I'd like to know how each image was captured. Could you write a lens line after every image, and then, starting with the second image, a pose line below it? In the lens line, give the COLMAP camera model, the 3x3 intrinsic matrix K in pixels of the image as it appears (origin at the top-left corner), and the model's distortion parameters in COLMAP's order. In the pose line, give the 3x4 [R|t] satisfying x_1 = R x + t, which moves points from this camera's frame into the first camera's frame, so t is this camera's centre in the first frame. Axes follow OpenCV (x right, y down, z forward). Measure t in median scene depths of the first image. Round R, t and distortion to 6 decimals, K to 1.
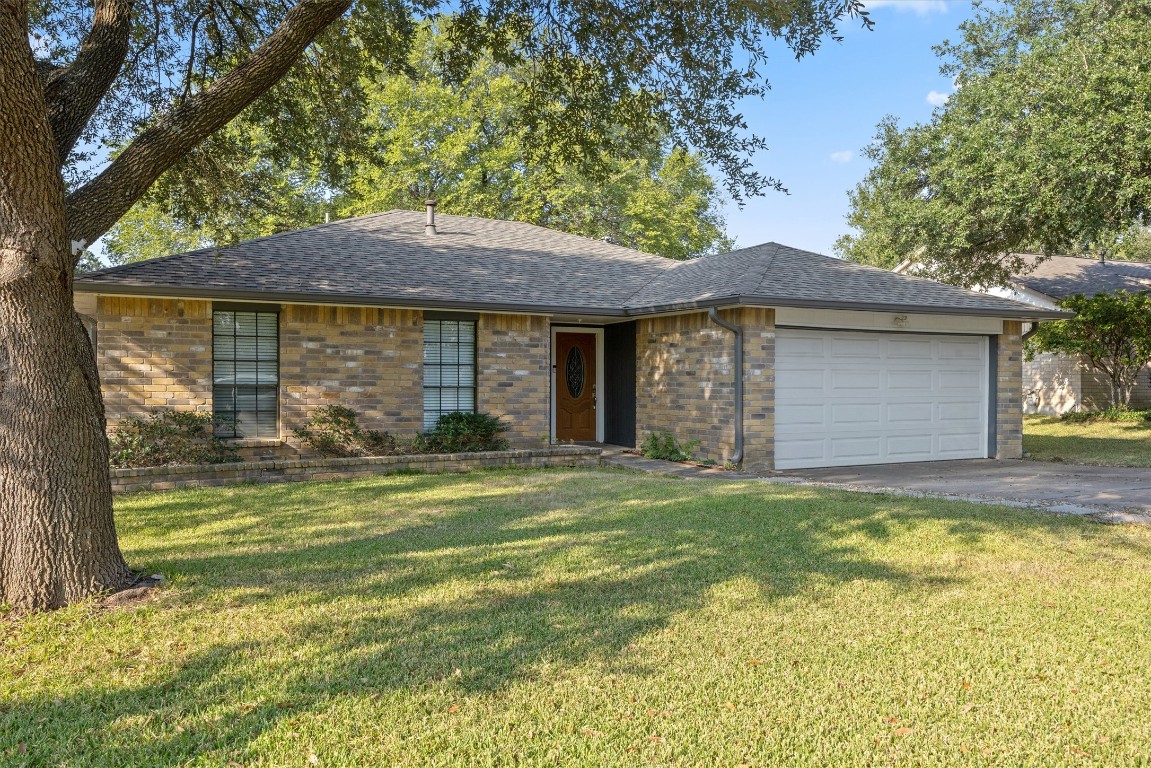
lens RADIAL K [[1072.3, 0, 576.6], [0, 1072.3, 383.3], [0, 0, 1]] dist [-0.004263, 0.000000]
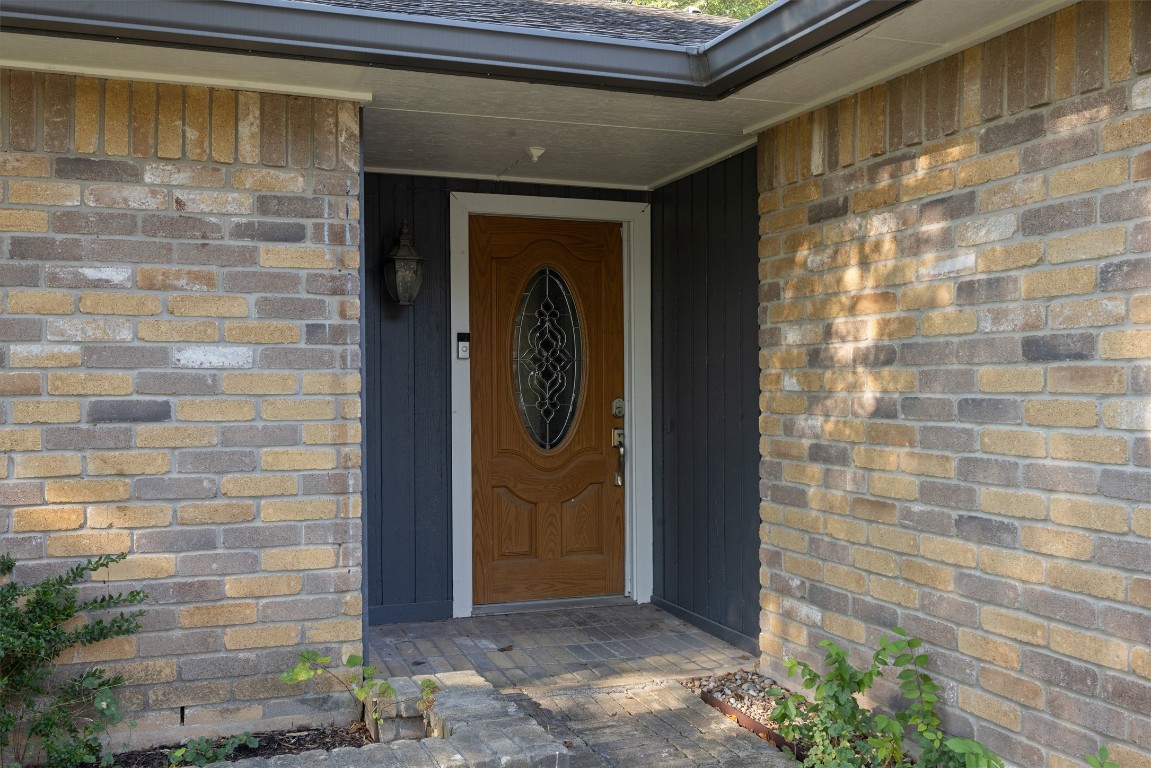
lens RADIAL K [[1072.3, 0, 573.0], [0, 1072.3, 389.7], [0, 0, 1]] dist [-0.004263, 0.000000]
pose [[0.989732, -0.005859, -0.142812, 0.050971], [0.007324, 0.999926, 0.009730, -0.004767], [0.142745, -0.010676, 0.989702, 0.791810]]
